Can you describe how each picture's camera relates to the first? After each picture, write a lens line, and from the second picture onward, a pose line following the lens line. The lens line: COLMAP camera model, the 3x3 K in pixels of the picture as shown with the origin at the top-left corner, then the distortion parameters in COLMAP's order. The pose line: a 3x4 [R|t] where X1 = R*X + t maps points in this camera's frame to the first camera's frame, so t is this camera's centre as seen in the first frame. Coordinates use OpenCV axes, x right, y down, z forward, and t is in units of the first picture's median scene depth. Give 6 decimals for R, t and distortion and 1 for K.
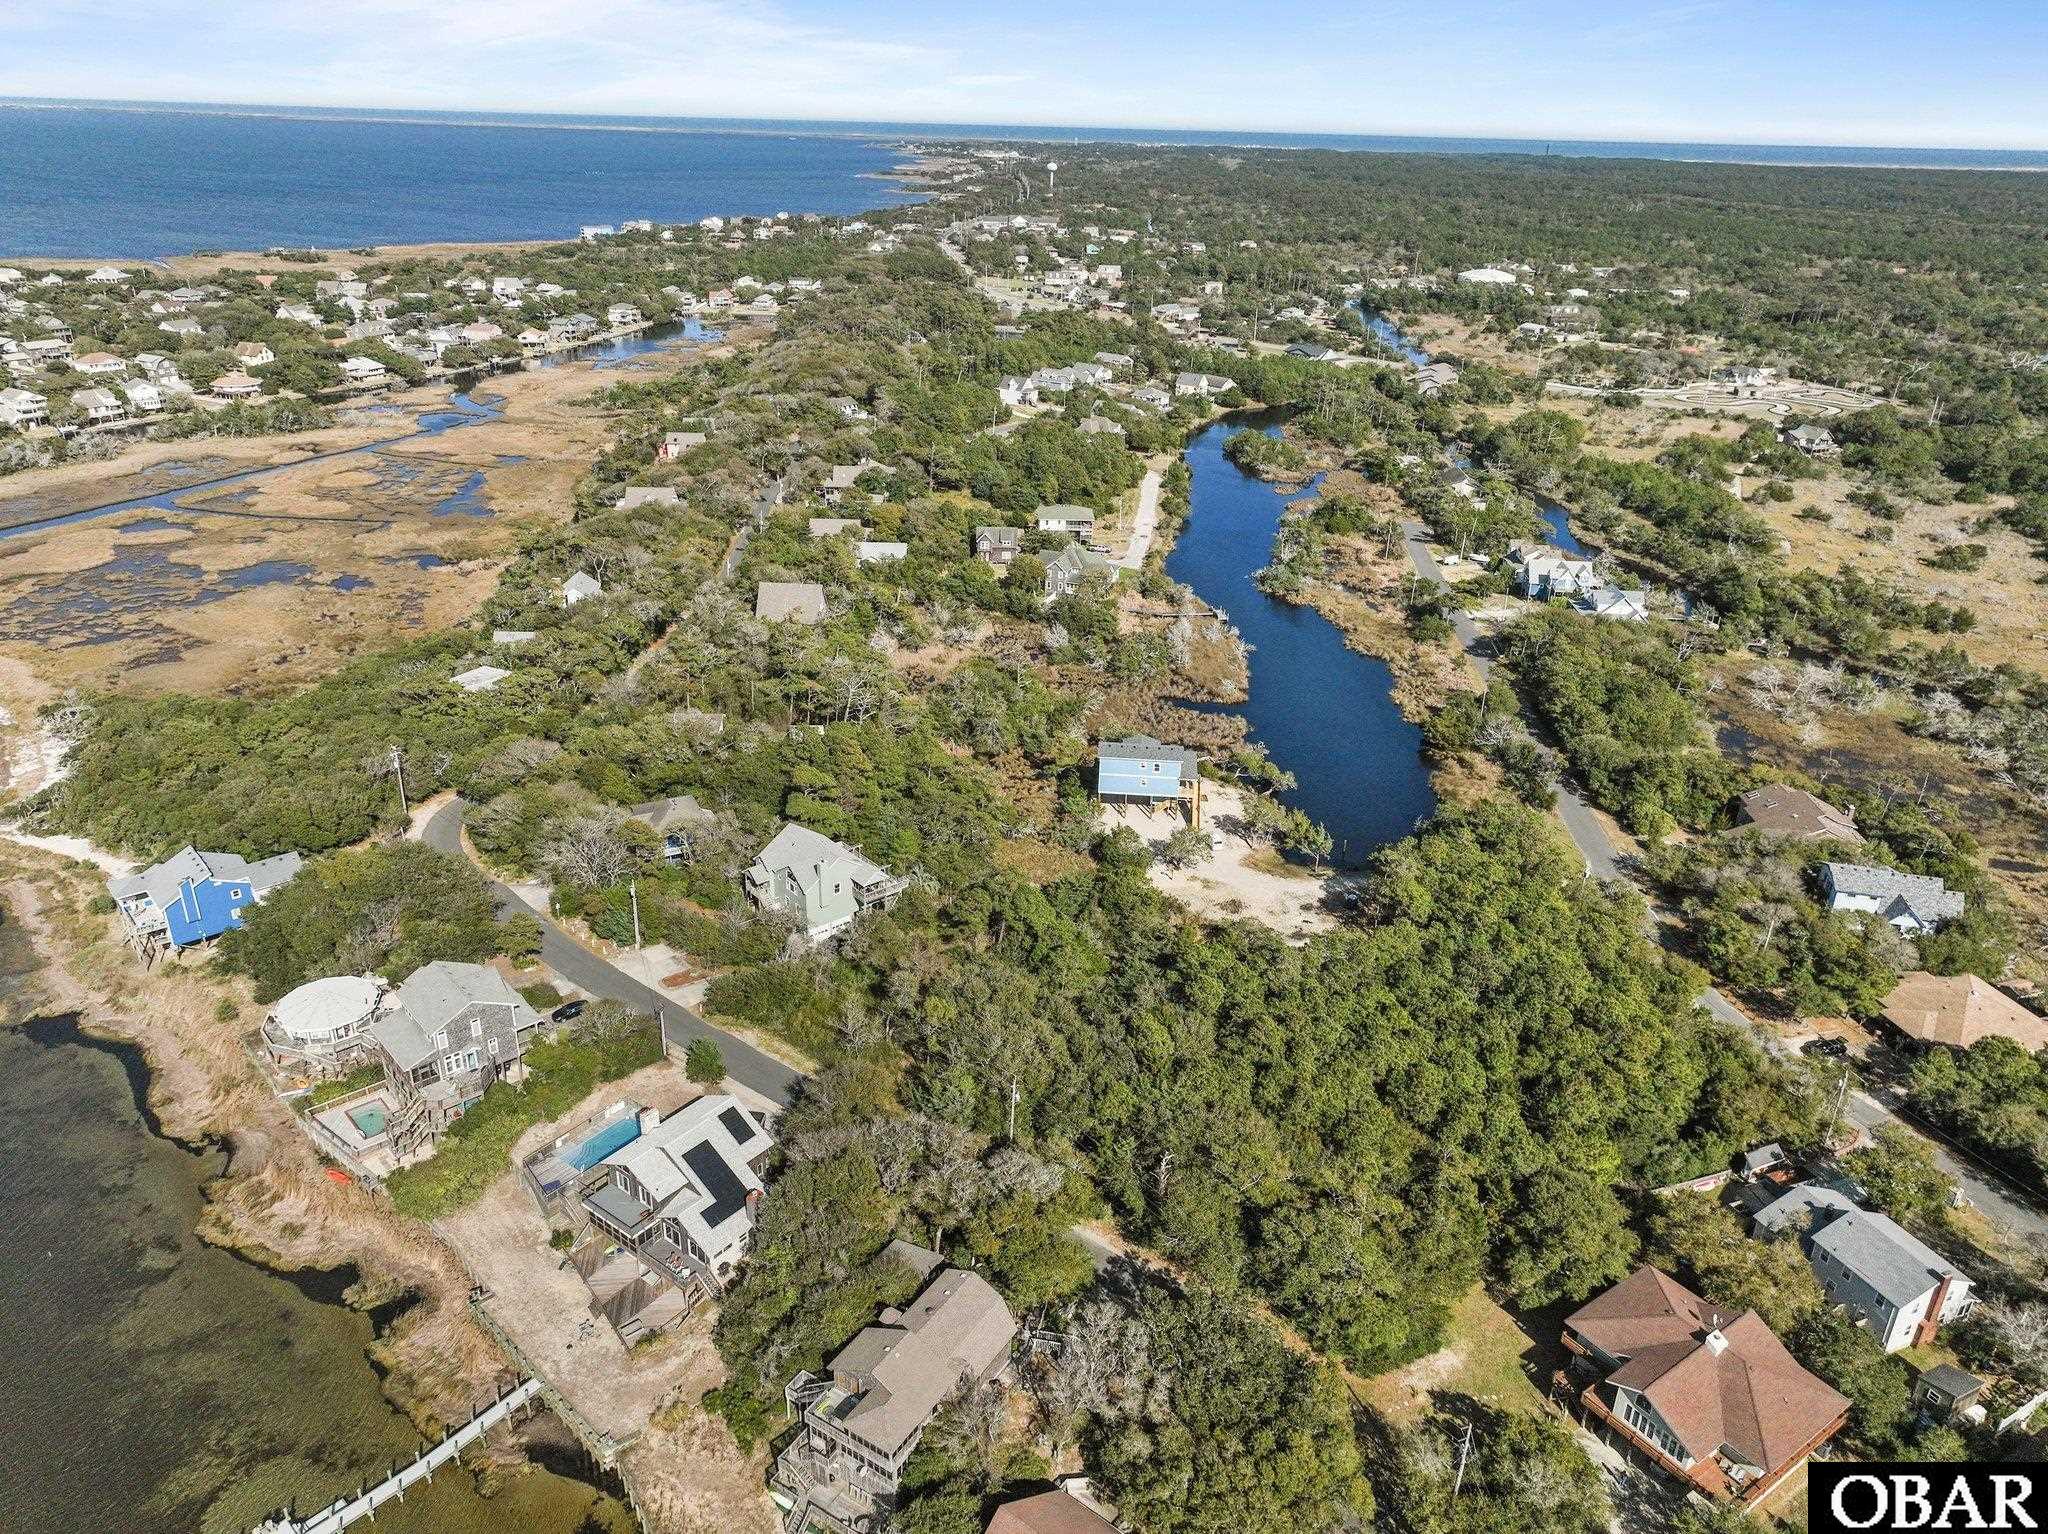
lens RADIAL K [[1444.7, 0, 1024.0], [0, 1444.7, 767.0], [0, 0, 1]] dist [0.007363, 0.010006]
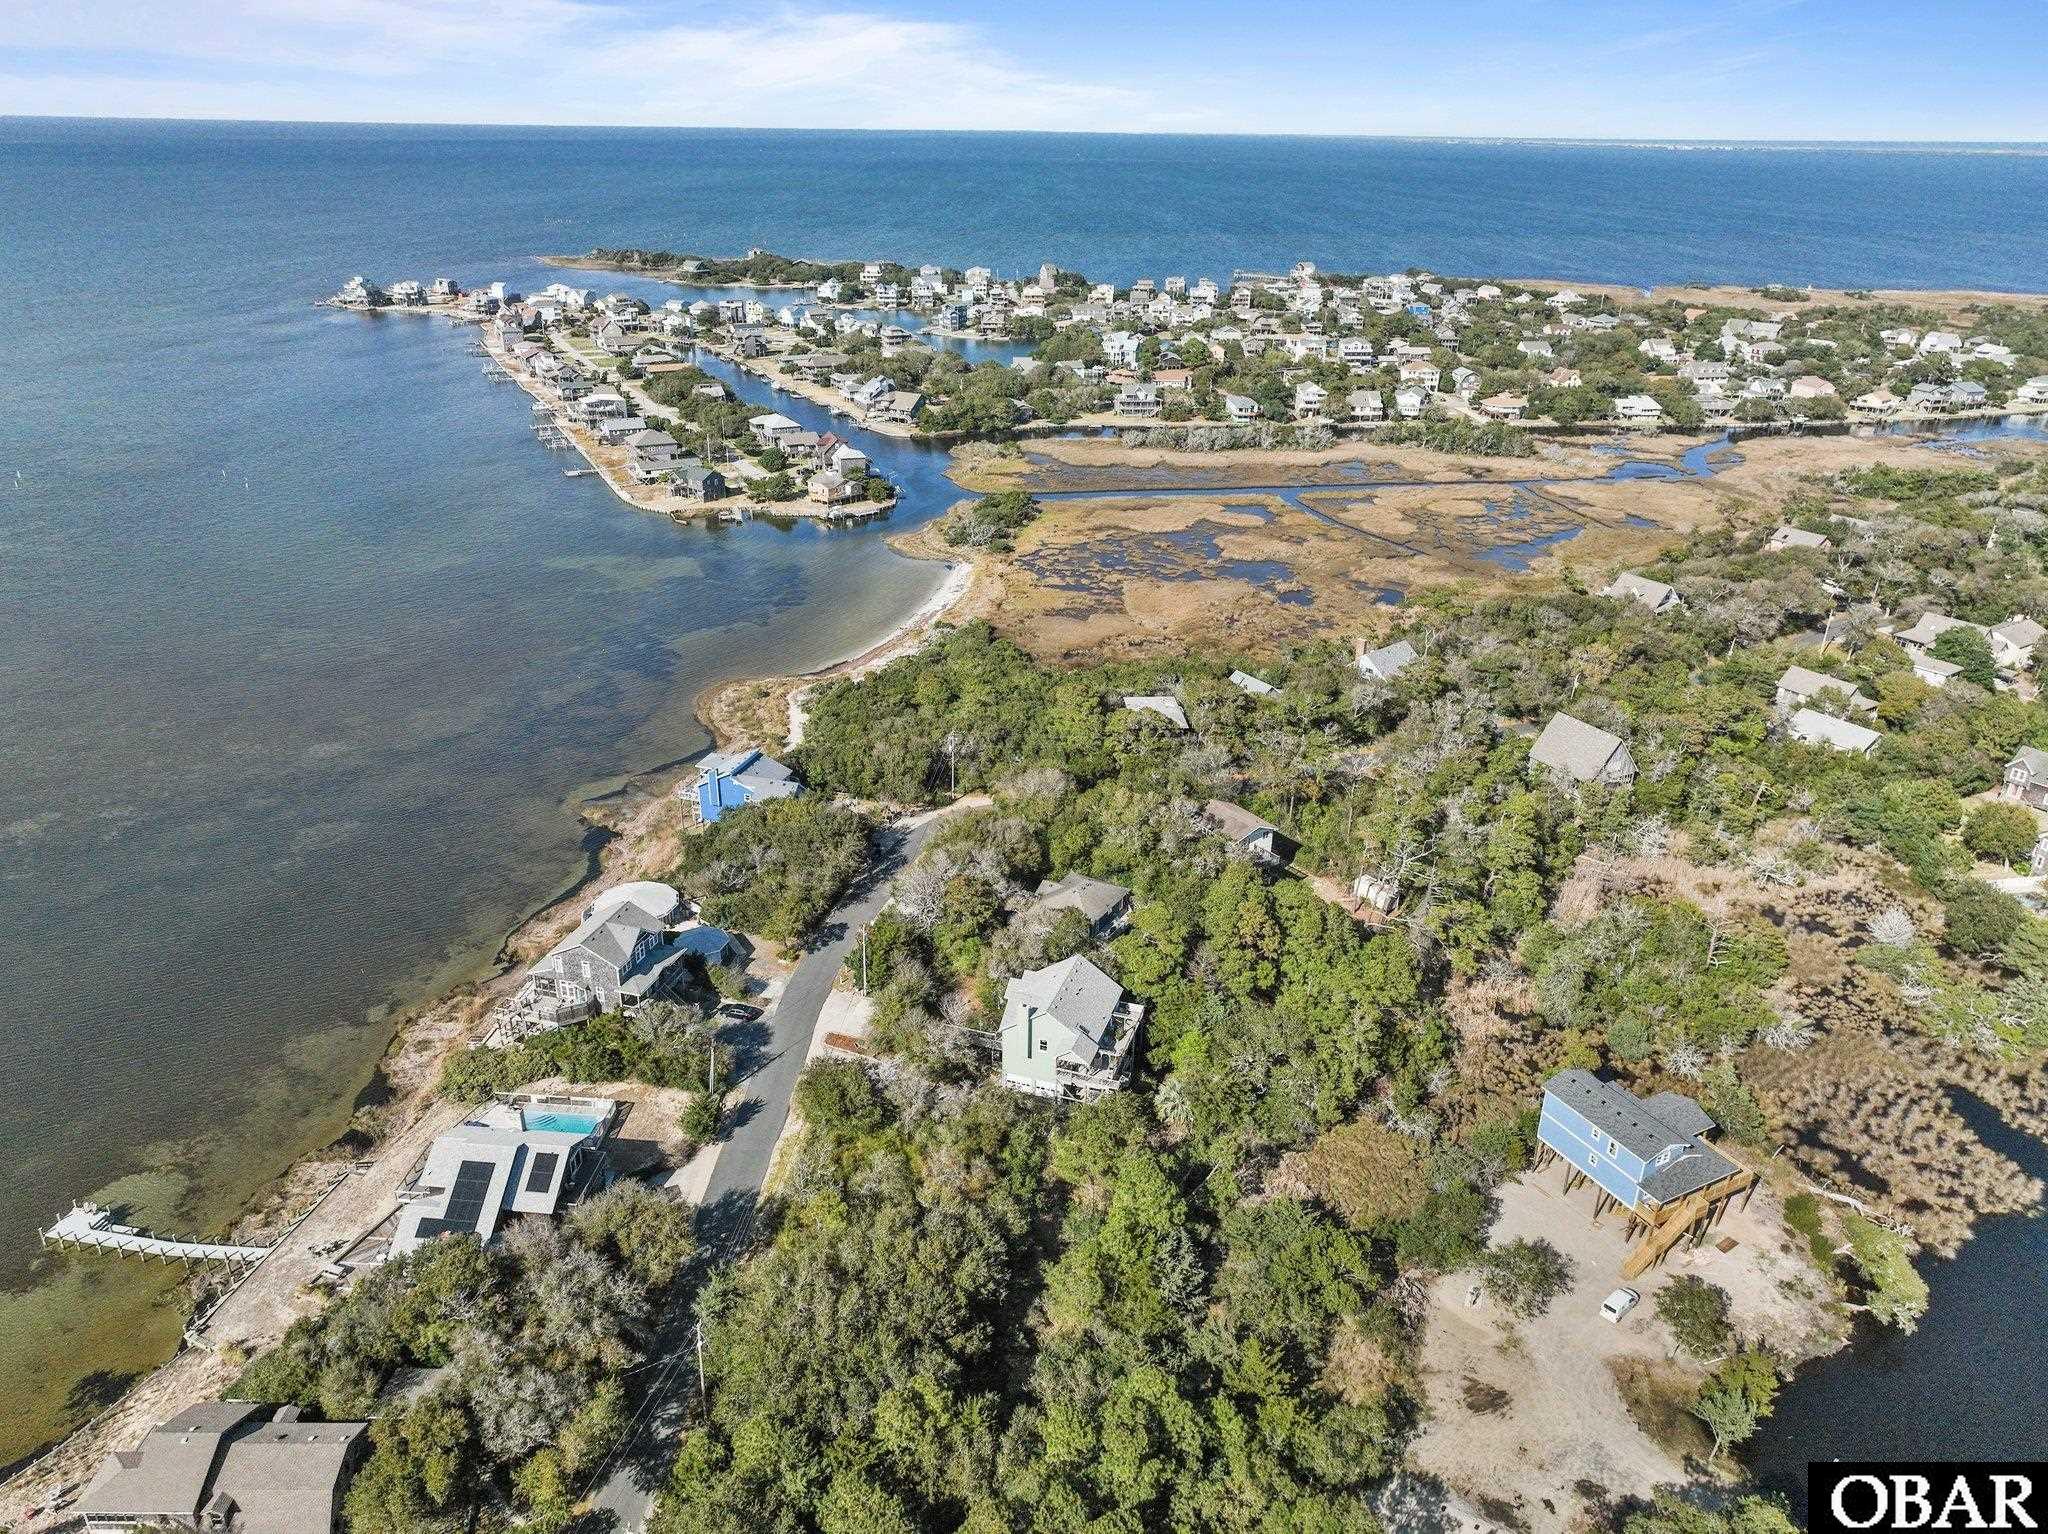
lens RADIAL K [[1455.7, 0, 1032.1], [0, 1455.7, 742.5], [0, 0, 1]] dist [0.005954, 0.004789]
pose [[0.528412, 0.318095, -0.787144, 0.465027], [-0.348584, 0.926690, 0.140482, -0.189999], [0.774125, 0.200154, 0.600557, 0.450456]]
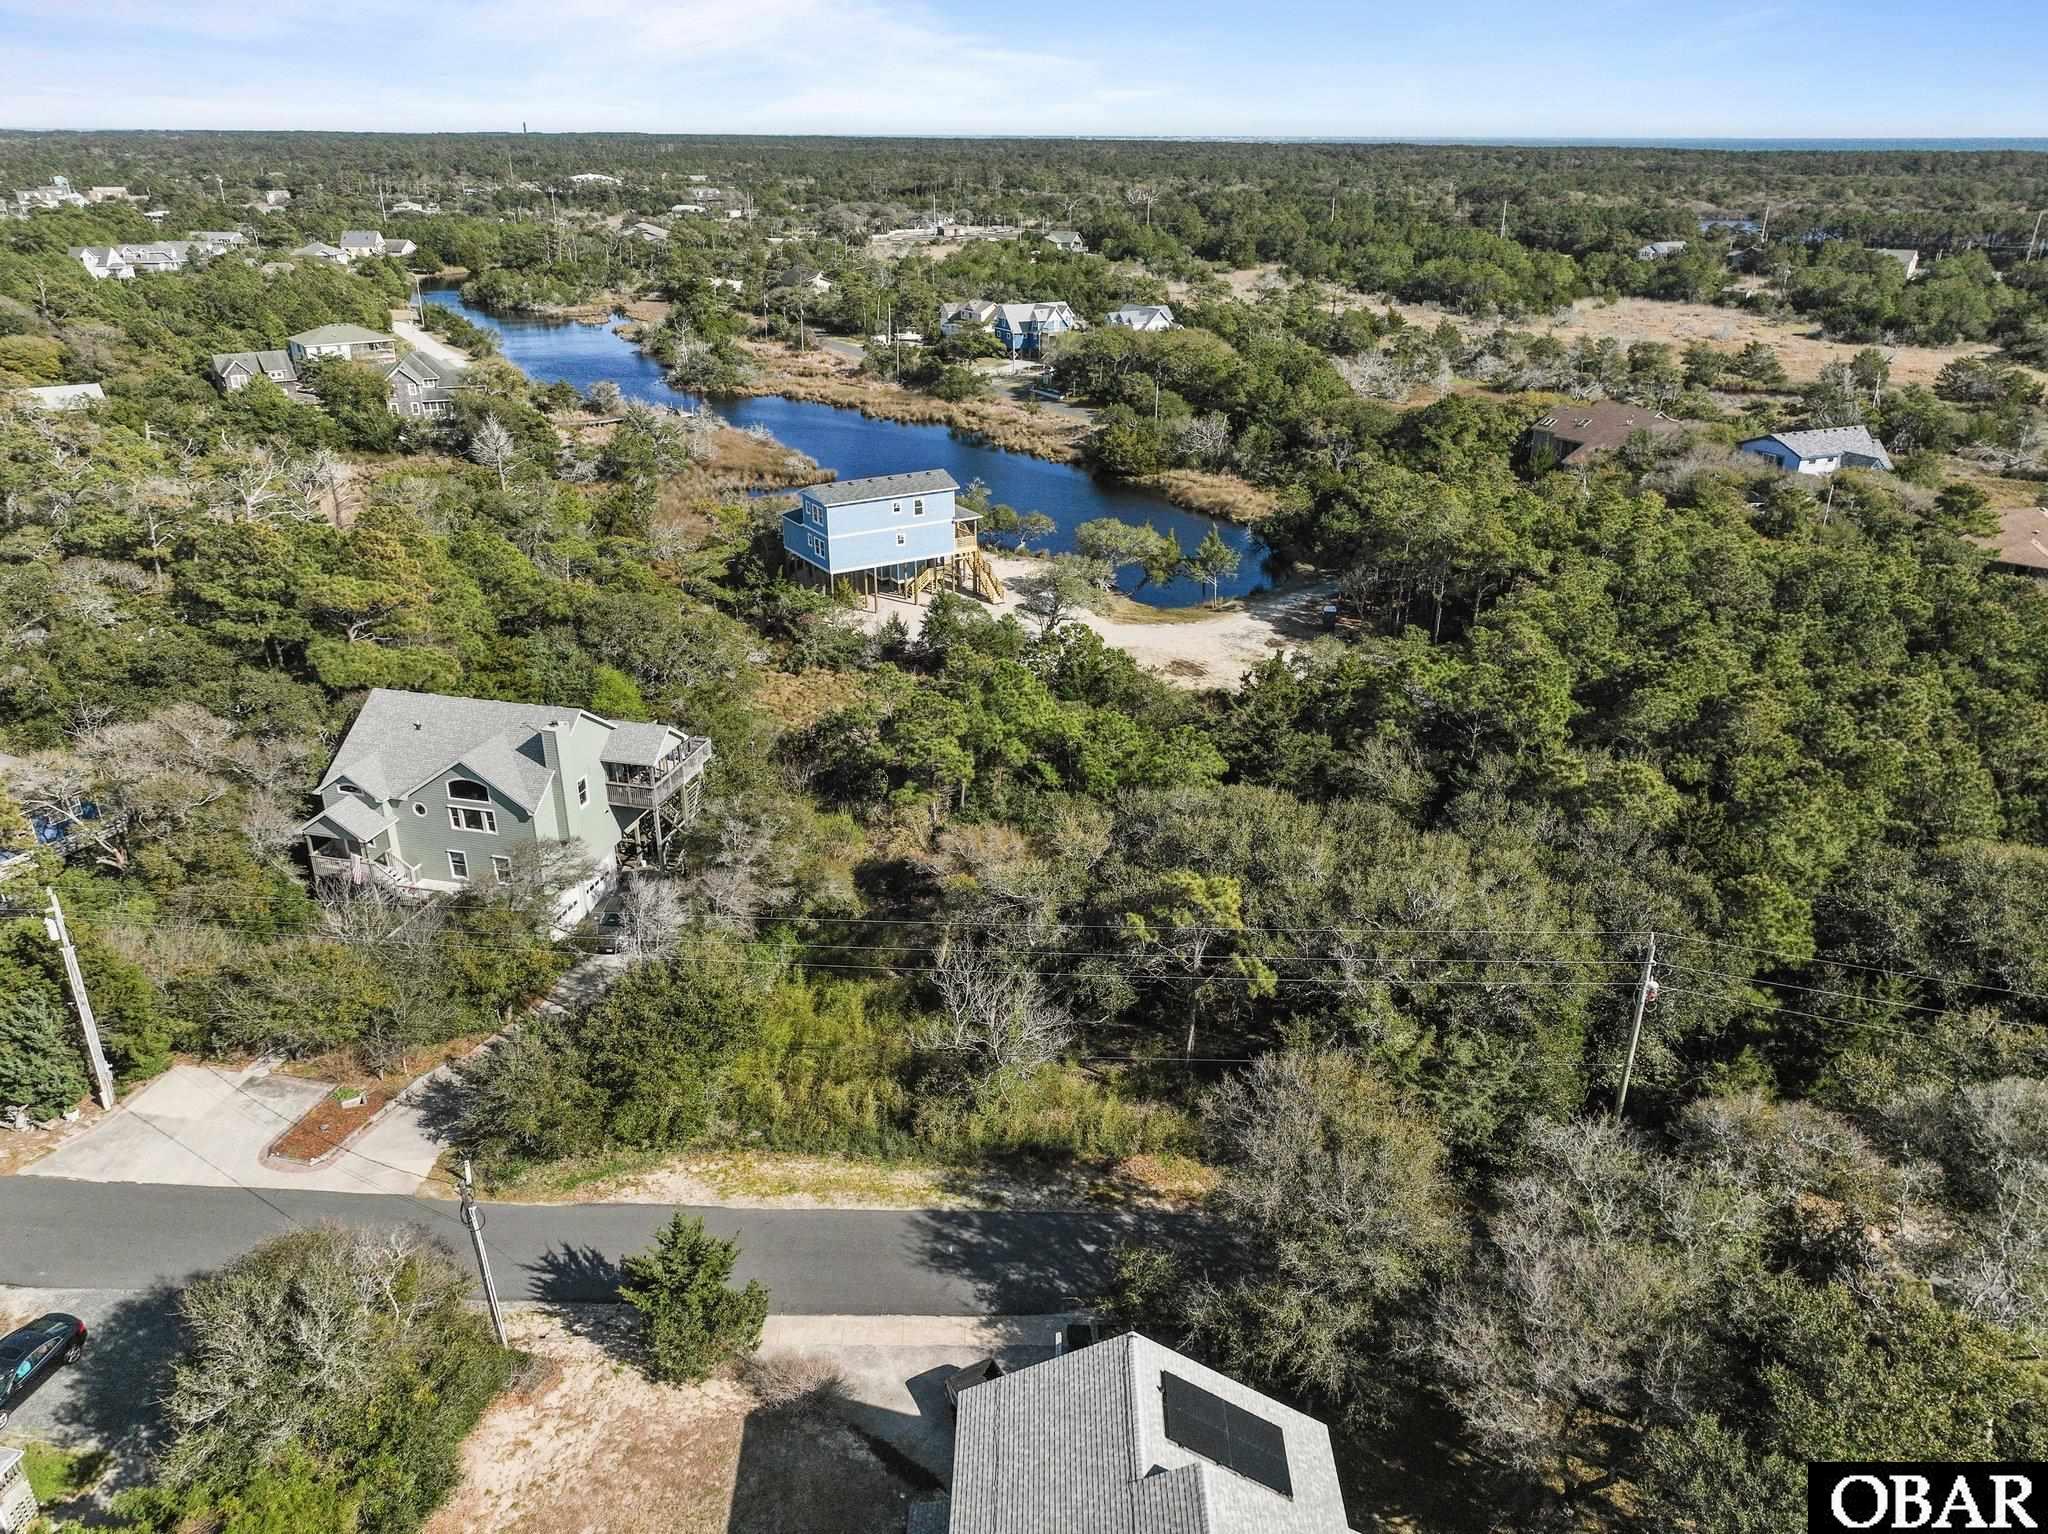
lens RADIAL K [[1455.7, 0, 1032.1], [0, 1455.7, 742.5], [0, 0, 1]] dist [0.005954, 0.004789]
pose [[0.799121, -0.250763, 0.546373, -0.246690], [0.259122, 0.963766, 0.063339, 0.076652], [-0.542458, 0.090961, 0.835144, 0.578378]]
